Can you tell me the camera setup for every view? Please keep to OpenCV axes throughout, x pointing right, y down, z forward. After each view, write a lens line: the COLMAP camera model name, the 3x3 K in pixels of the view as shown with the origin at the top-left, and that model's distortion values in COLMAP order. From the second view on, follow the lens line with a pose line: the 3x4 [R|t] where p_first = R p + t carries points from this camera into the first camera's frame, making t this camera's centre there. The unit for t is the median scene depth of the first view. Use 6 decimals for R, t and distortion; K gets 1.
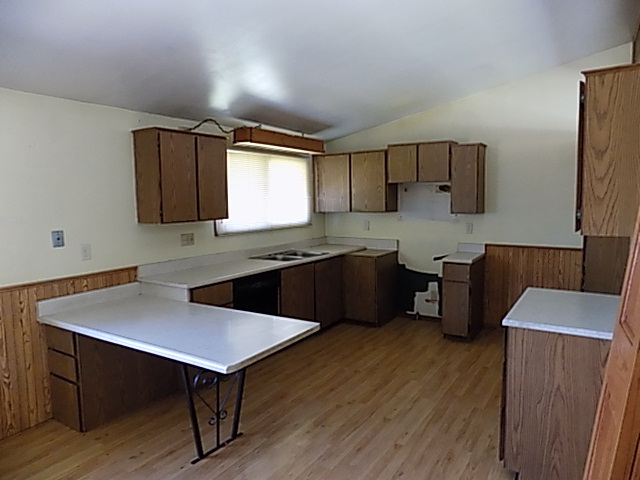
lens RADIAL K [[429.3, 0, 320.0], [0, 429.3, 240.0], [0, 0, 1]] dist [-0.062725, 0.057711]
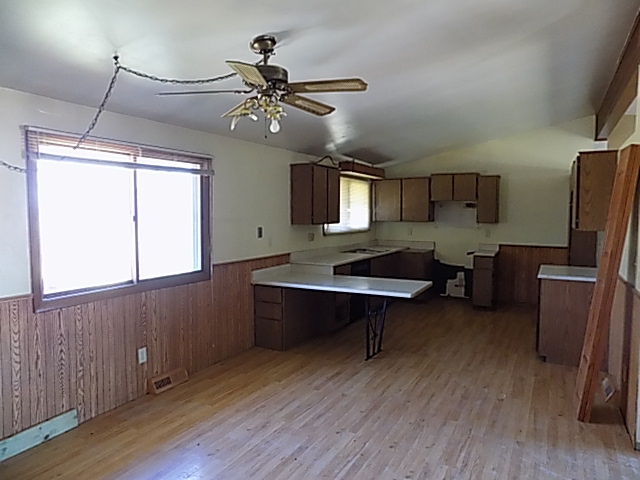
lens RADIAL K [[429.3, 0, 320.0], [0, 429.3, 240.0], [0, 0, 1]] dist [-0.062725, 0.057711]
pose [[0.997328, 0.013168, 0.071851, -0.331635], [-0.010954, 0.999456, -0.031122, 0.047251], [-0.072222, 0.030251, 0.996930, -0.404671]]
